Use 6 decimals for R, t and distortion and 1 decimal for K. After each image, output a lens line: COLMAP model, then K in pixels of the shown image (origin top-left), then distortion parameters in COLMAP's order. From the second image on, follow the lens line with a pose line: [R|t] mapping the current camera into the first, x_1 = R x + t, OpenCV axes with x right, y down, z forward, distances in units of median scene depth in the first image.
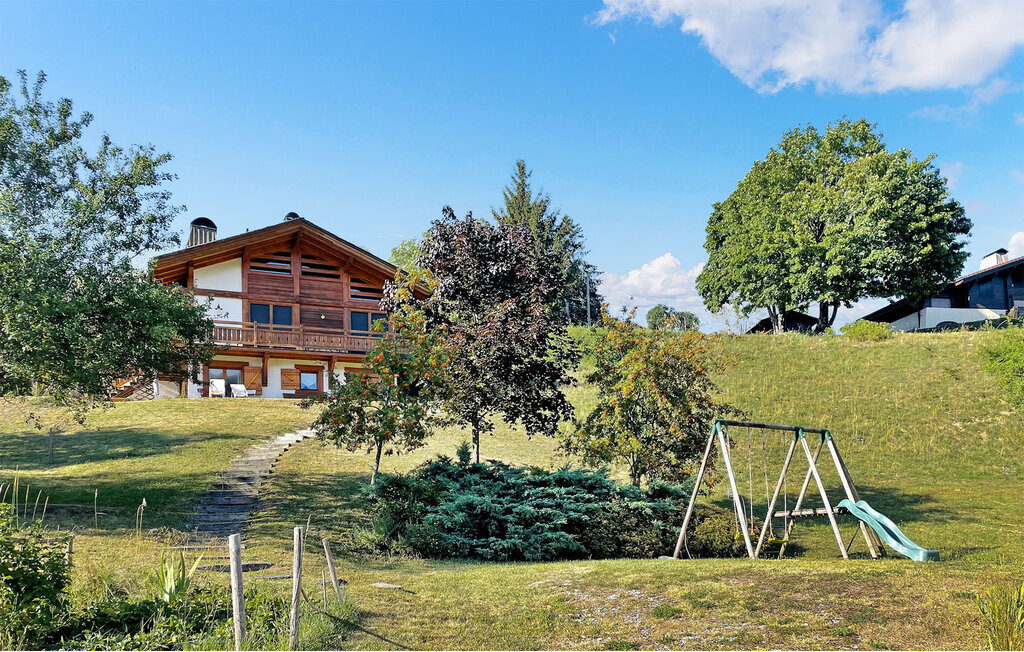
lens RADIAL K [[782.8, 0, 512.0], [0, 782.8, 326.0], [0, 0, 1]] dist [0.089614, -0.123537]
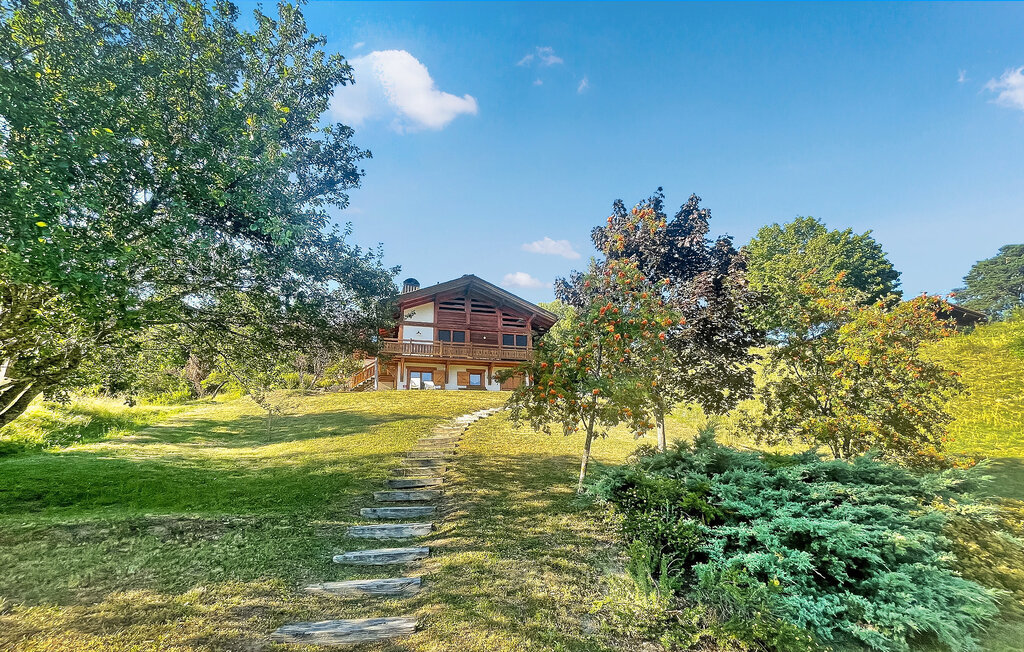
lens RADIAL K [[419.0, 0, 565.6], [0, 419.0, 302.1], [0, 0, 1]] dist [-0.002286, -0.000157]
pose [[0.999520, -0.016463, -0.026244, -0.072180], [0.012978, 0.991711, -0.127829, 0.031768], [0.028130, 0.127428, 0.991449, 0.221879]]
